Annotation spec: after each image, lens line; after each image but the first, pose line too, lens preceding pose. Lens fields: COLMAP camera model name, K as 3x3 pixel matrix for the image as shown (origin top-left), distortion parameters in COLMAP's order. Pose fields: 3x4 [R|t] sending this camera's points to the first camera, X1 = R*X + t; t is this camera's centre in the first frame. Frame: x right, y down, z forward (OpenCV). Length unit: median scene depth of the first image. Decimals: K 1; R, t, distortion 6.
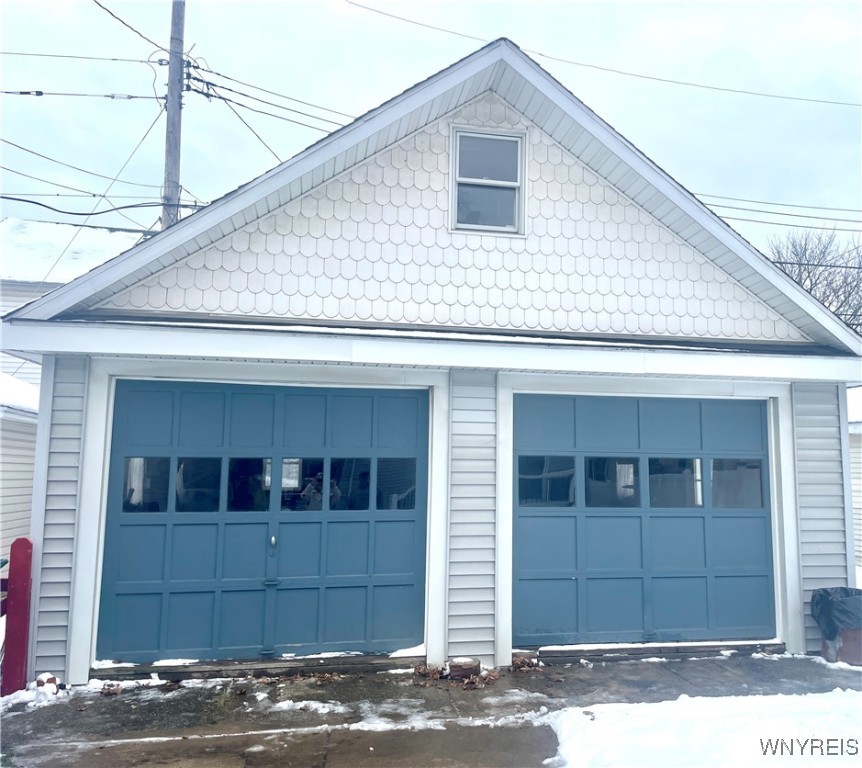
lens RADIAL K [[707.4, 0, 433.9], [0, 707.4, 379.6], [0, 0, 1]] dist [0.056946, -0.043086]
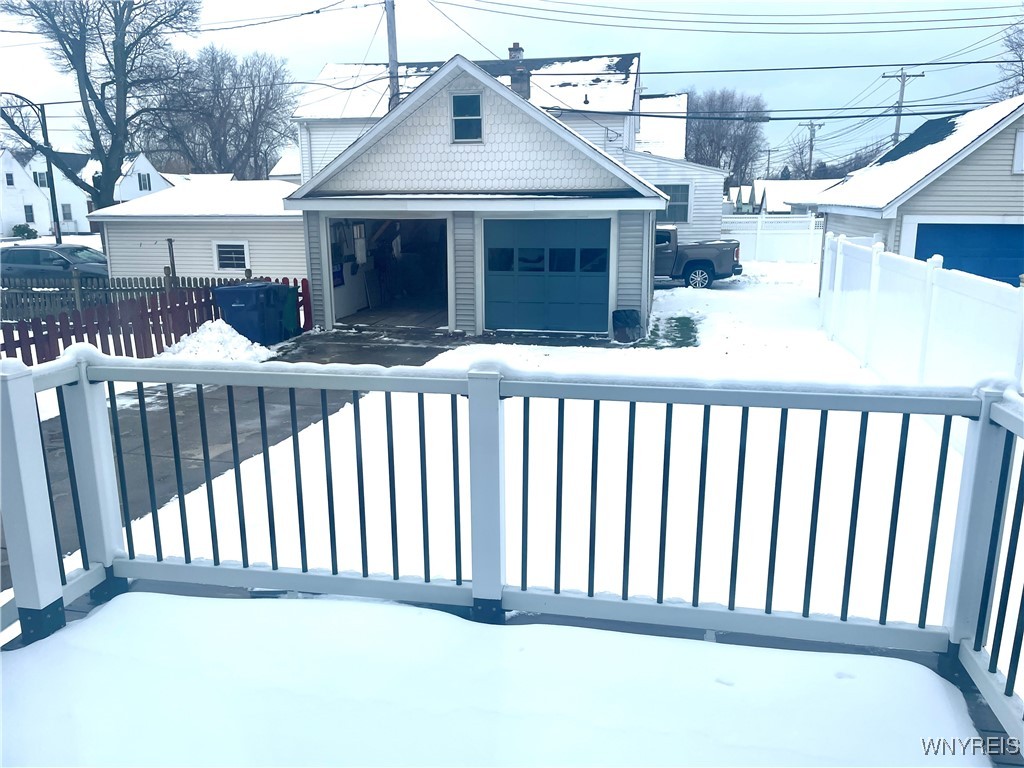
lens RADIAL K [[772.4, 0, 513.6], [0, 772.4, 385.4], [0, 0, 1]] dist [0.012998, -0.000031]
pose [[0.917029, 0.075963, -0.391519, 1.181828], [0.064985, 0.940113, 0.334610, -0.294649], [0.393490, -0.332290, 0.857175, -1.200543]]
